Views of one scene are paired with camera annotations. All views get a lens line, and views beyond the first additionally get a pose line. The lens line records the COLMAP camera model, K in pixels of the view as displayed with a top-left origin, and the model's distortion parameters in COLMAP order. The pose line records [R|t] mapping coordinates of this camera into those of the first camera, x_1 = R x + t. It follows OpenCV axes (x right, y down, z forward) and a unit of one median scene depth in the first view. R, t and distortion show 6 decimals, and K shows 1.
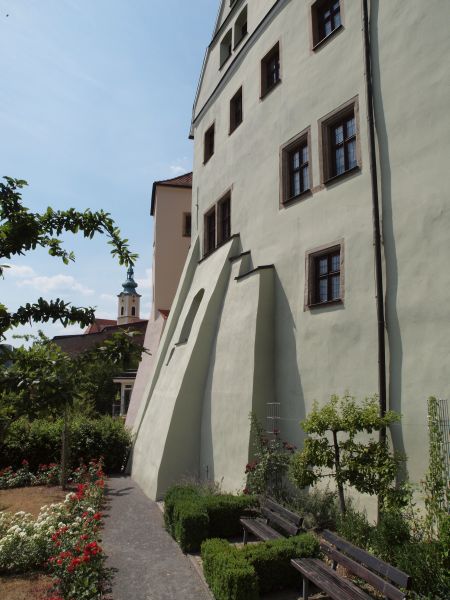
lens RADIAL K [[421.8, 0, 225.0], [0, 421.8, 300.0], [0, 0, 1]] dist [-0.135814, 0.112495]
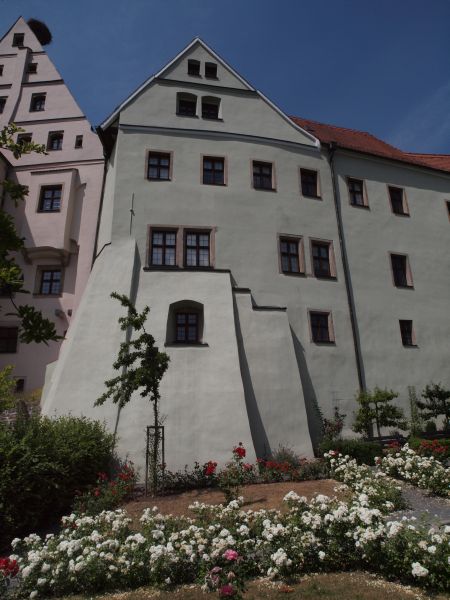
lens RADIAL K [[421.8, 0, 225.0], [0, 421.8, 300.0], [0, 0, 1]] dist [-0.135814, 0.112495]
pose [[0.270516, 0.279108, 0.921369, -1.577877], [-0.157430, 0.956994, -0.243678, 0.340776], [-0.949756, -0.079132, 0.302822, 0.851099]]
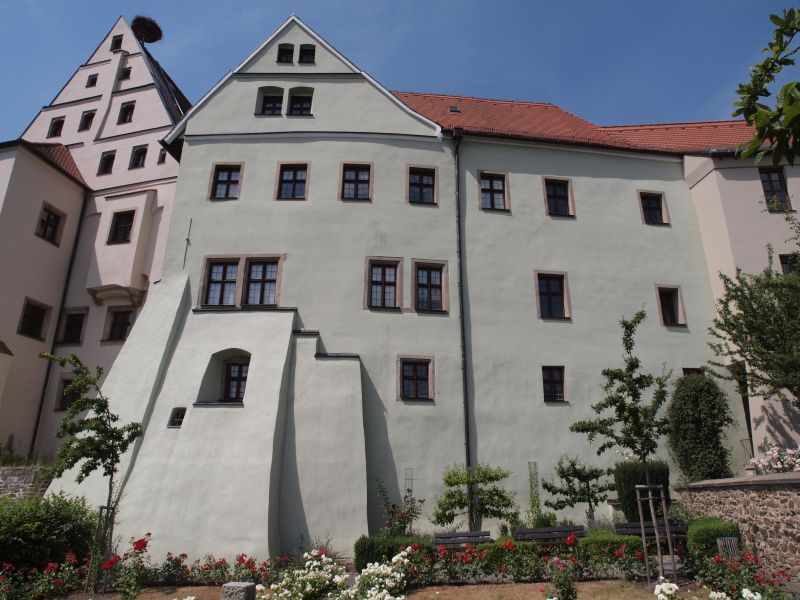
lens RADIAL K [[562.4, 0, 400.0], [0, 562.4, 300.0], [0, 0, 1]] dist [-0.135814, 0.112495]
pose [[0.442767, 0.307807, 0.842147, -1.398171], [-0.171568, 0.950959, -0.257374, 0.178478], [-0.880069, -0.030528, 0.473863, 0.185866]]
